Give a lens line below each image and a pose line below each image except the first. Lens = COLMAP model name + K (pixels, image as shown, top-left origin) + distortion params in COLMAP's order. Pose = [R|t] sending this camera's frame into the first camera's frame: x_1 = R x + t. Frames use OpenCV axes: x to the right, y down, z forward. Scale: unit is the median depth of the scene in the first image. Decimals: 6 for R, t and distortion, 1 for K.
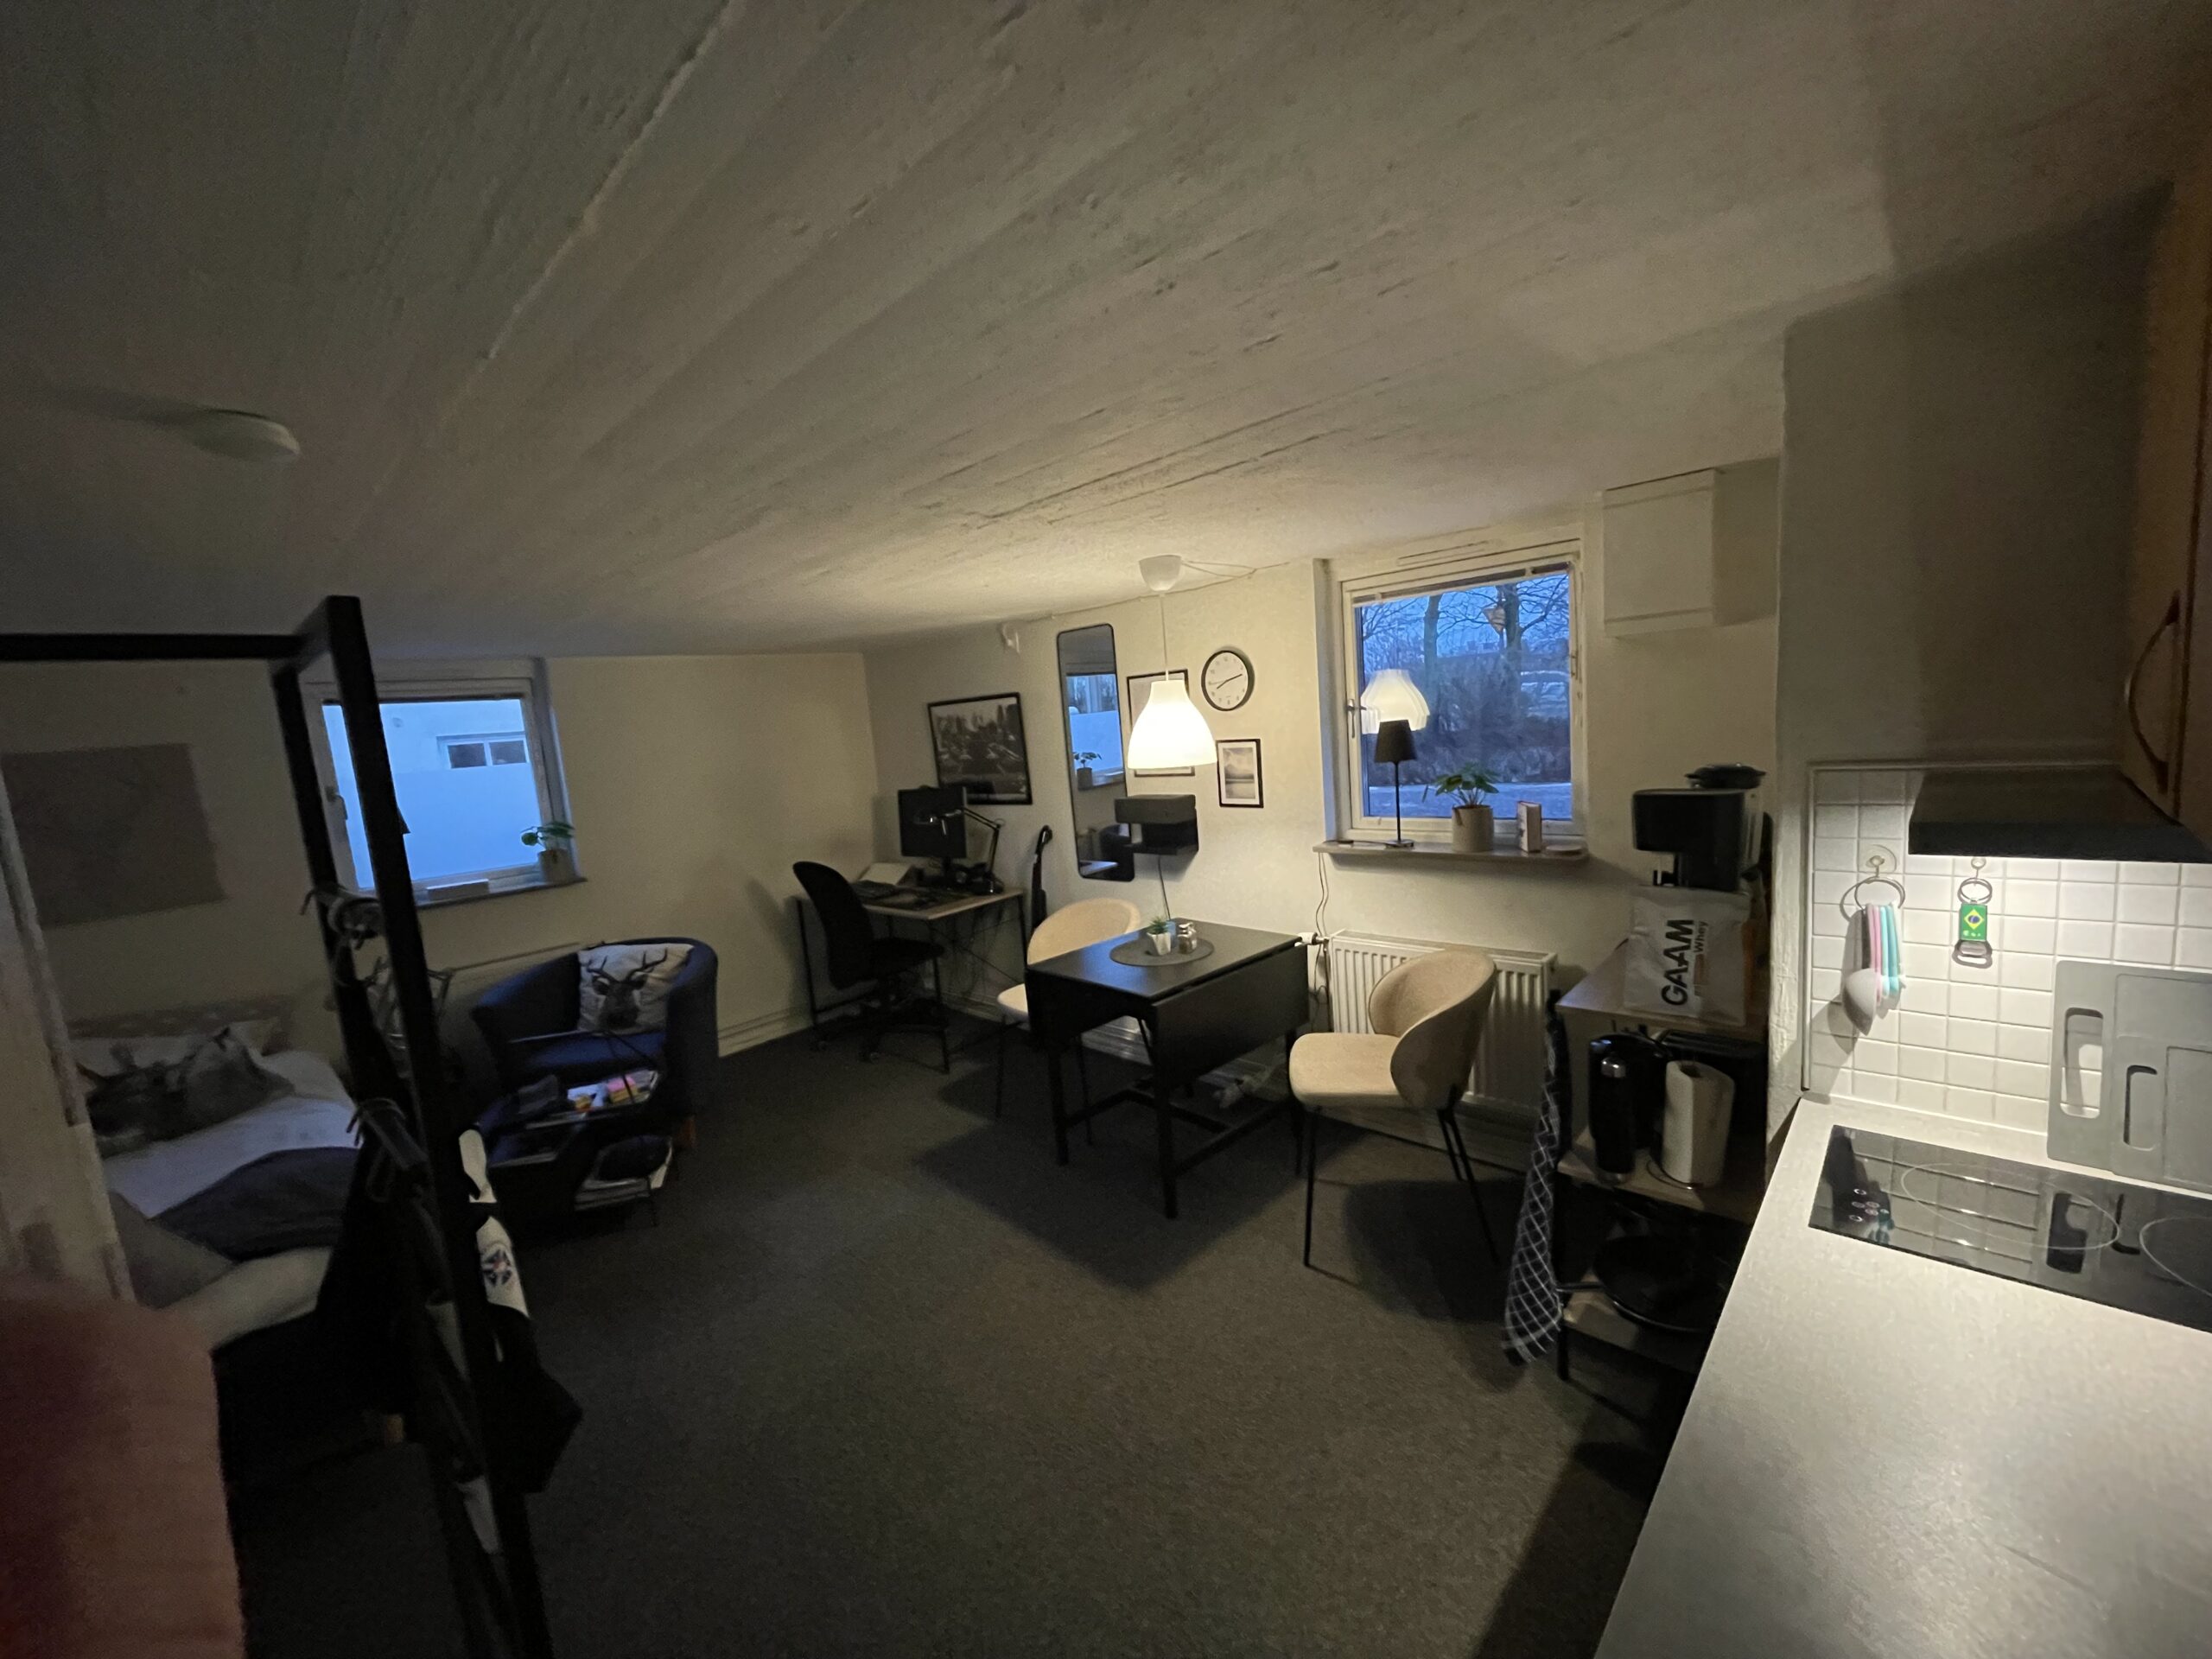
lens RADIAL K [[891.7, 0, 1103.7], [0, 891.7, 842.6], [0, 0, 1]] dist [-0.002557, 0.000490]
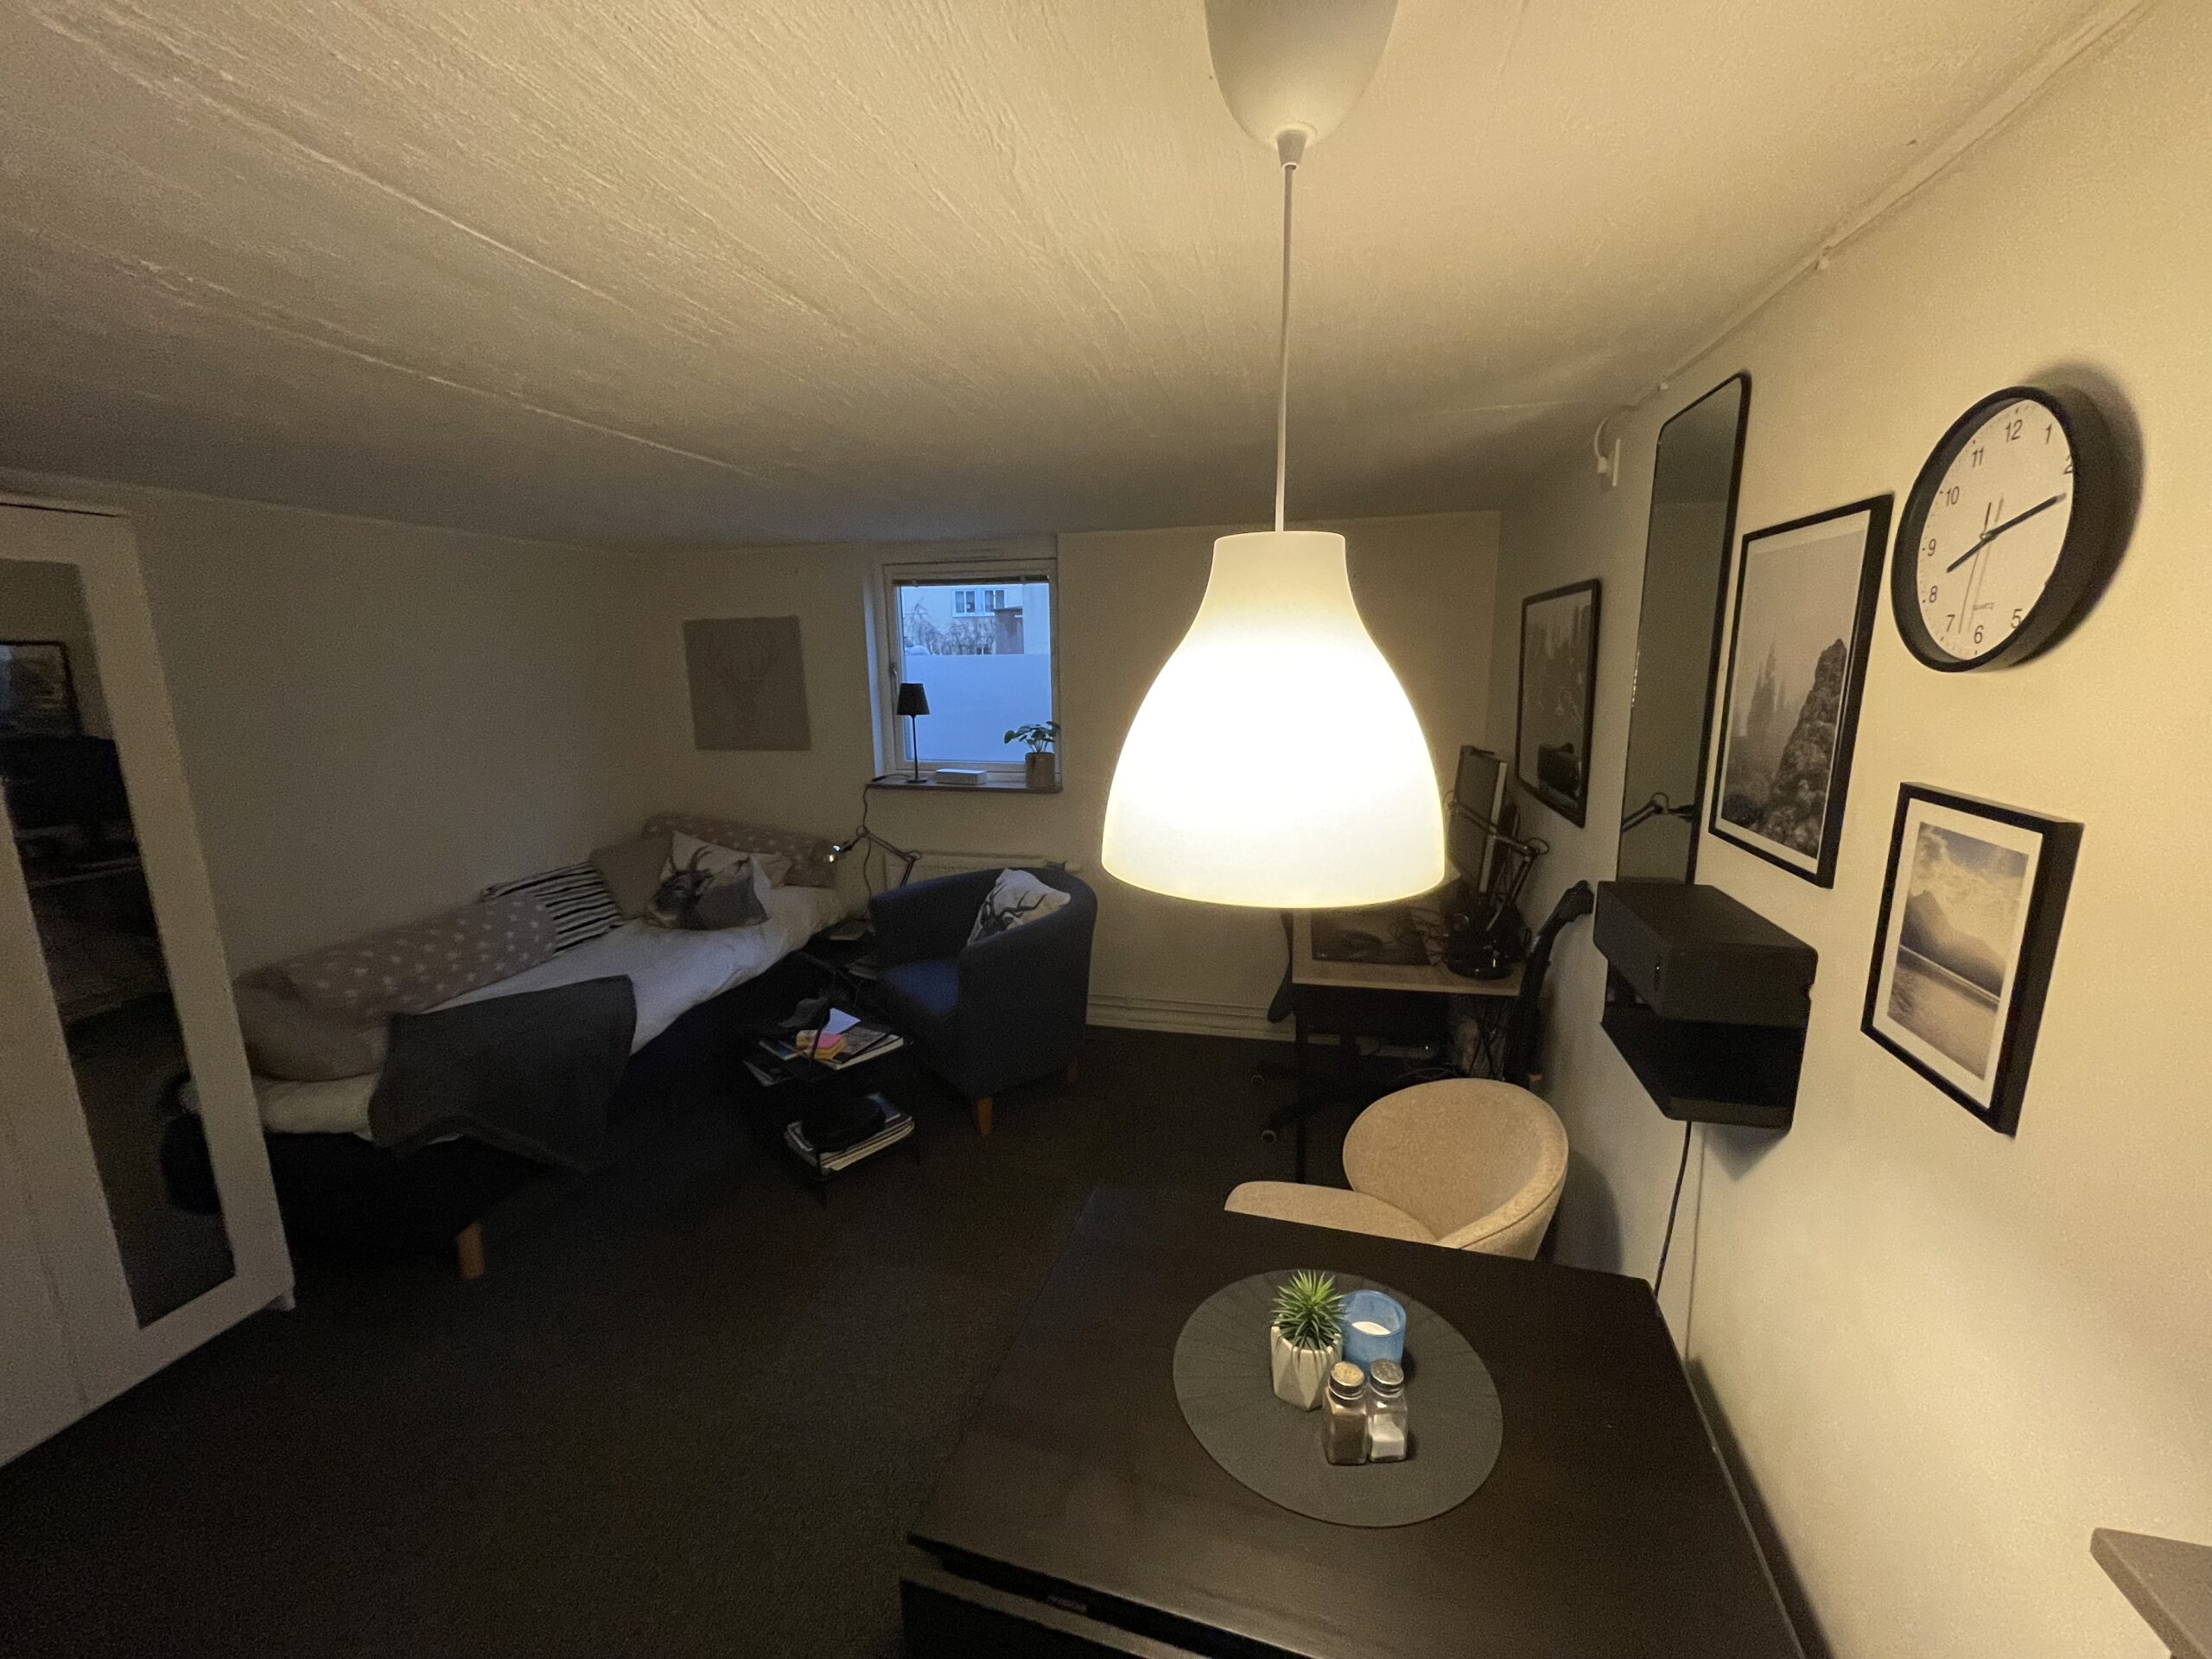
lens RADIAL K [[891.7, 0, 1103.7], [0, 891.7, 842.6], [0, 0, 1]] dist [-0.002557, 0.000490]
pose [[0.484714, 0.255465, -0.836534, 0.251037], [-0.147315, 0.966578, 0.209820, -0.129307], [0.862178, 0.021531, 0.506148, 0.745796]]
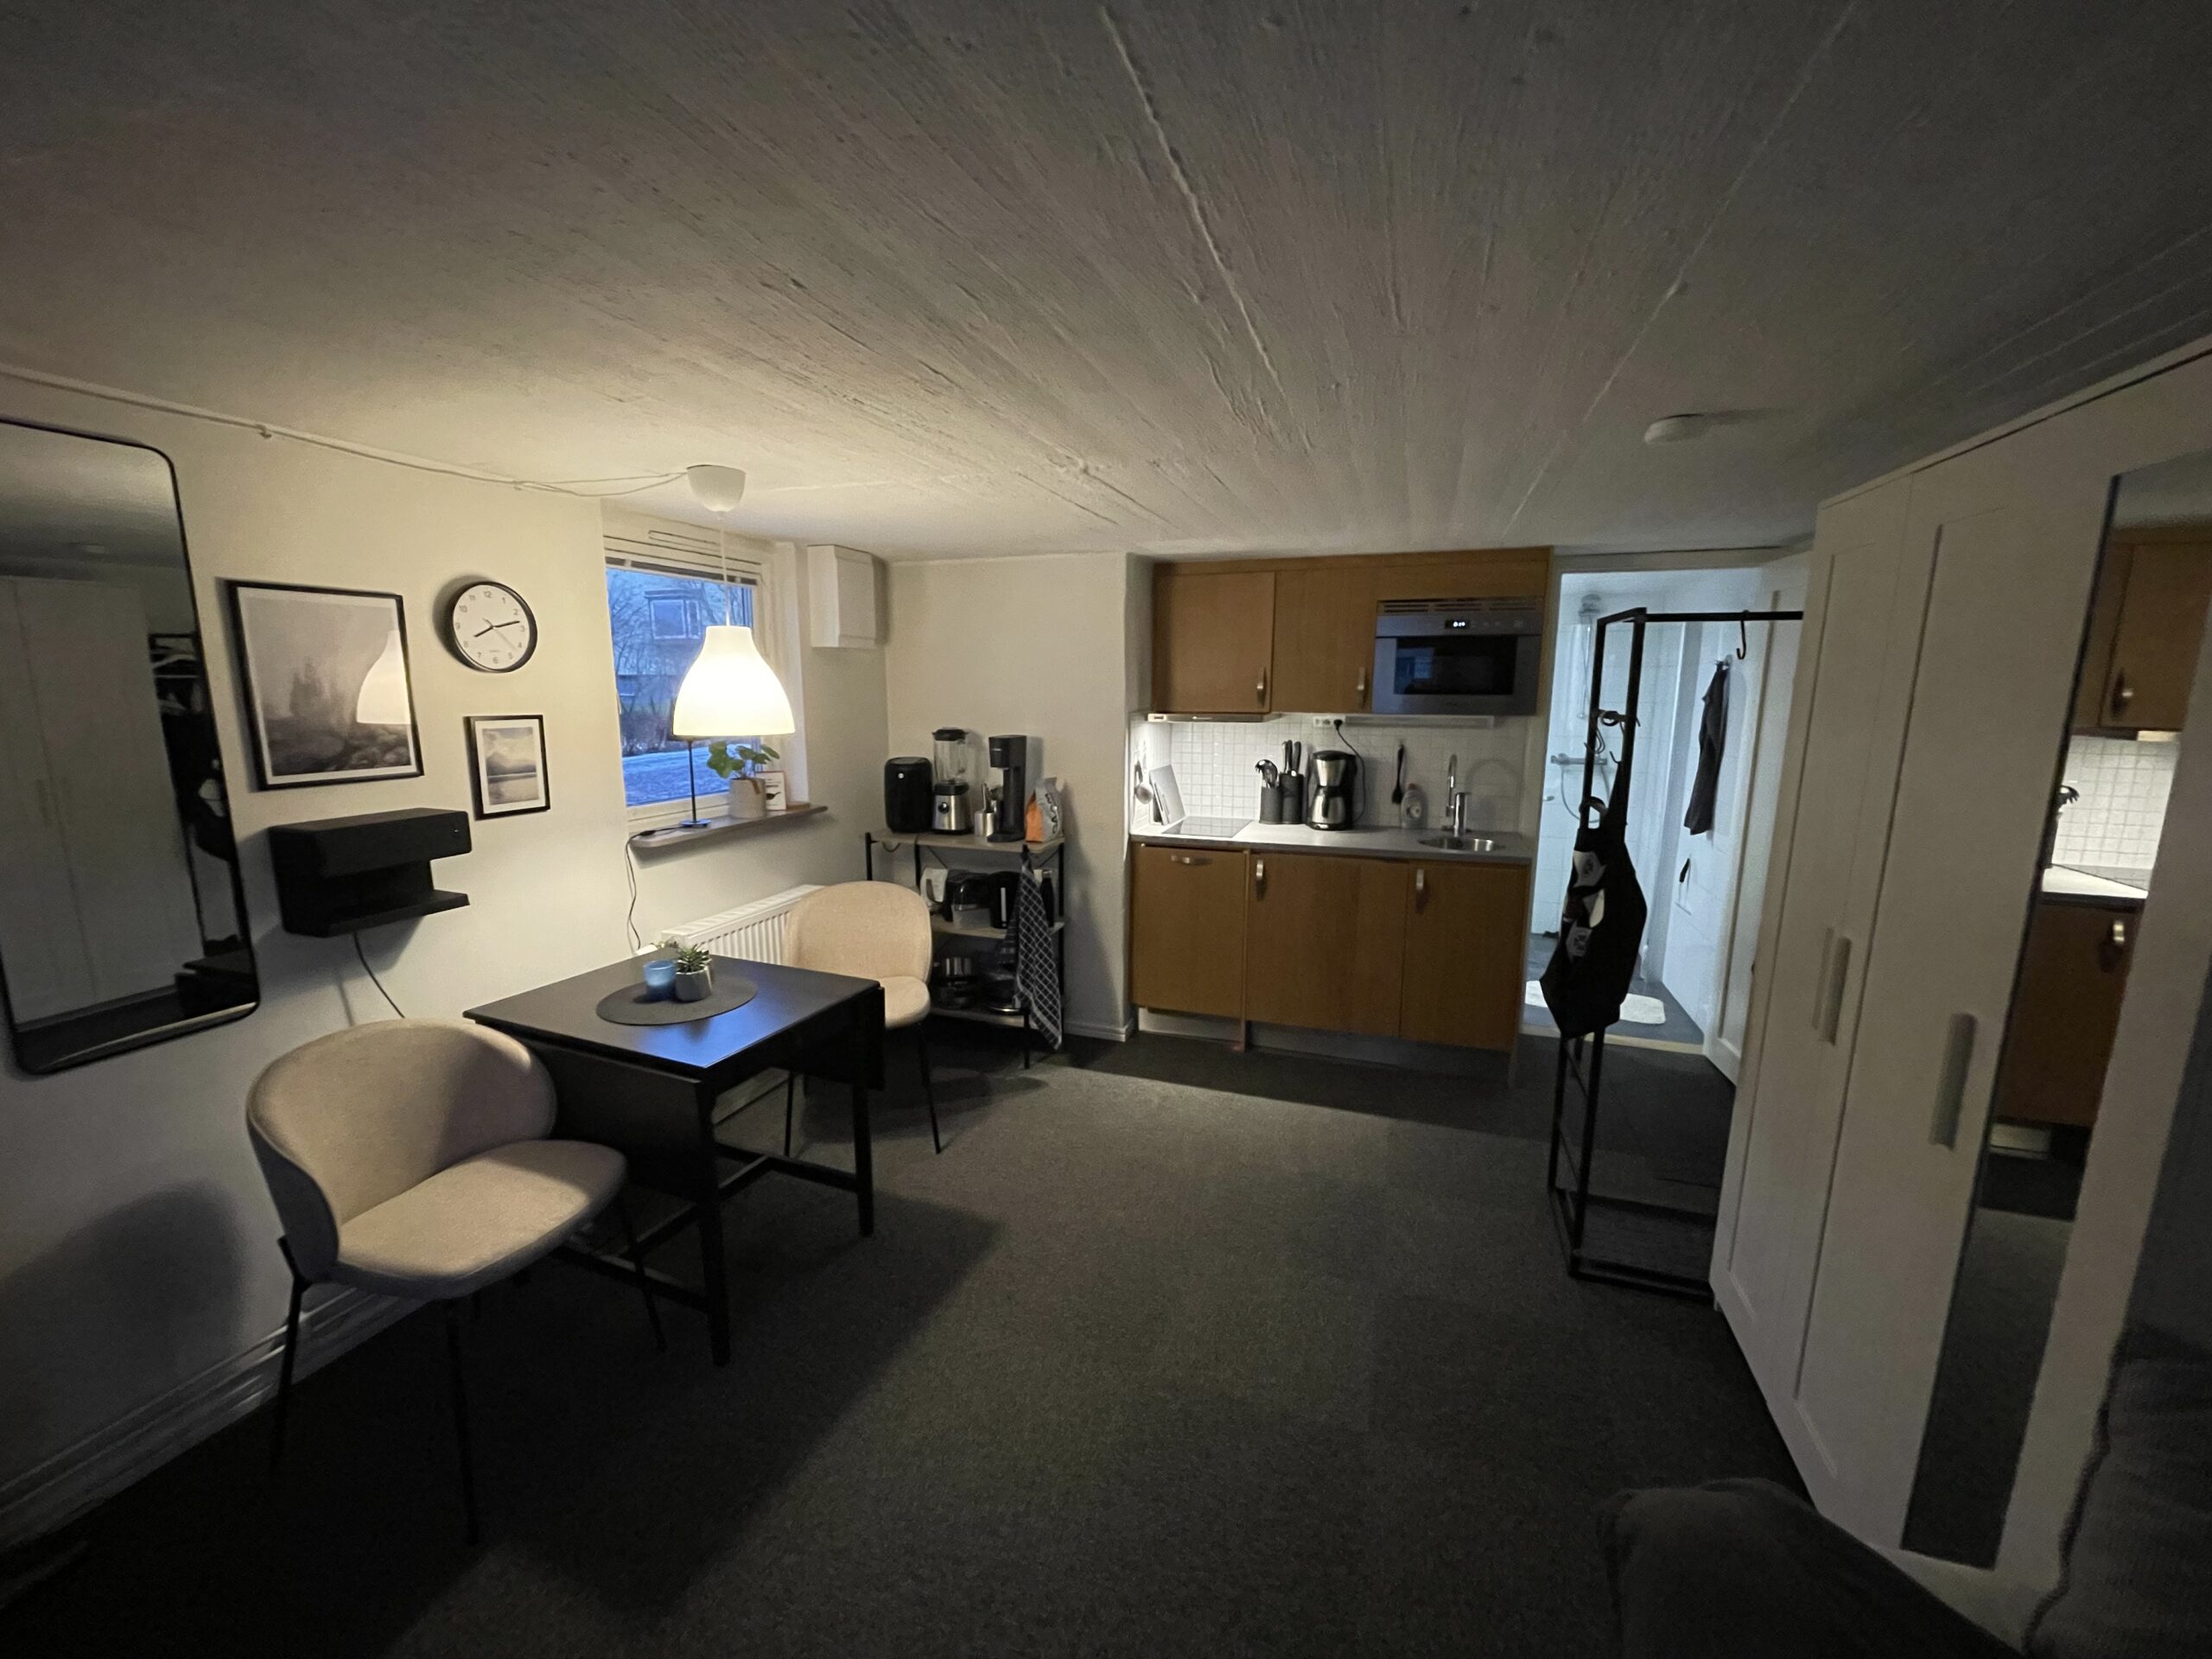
lens RADIAL K [[891.7, 0, 1103.7], [0, 891.7, 842.6], [0, 0, 1]] dist [-0.002557, 0.000490]
pose [[-0.415139, -0.089486, 0.905346, -0.718116], [0.151199, 0.974524, 0.165655, -0.069839], [-0.897106, 0.205657, -0.391033, 0.942468]]
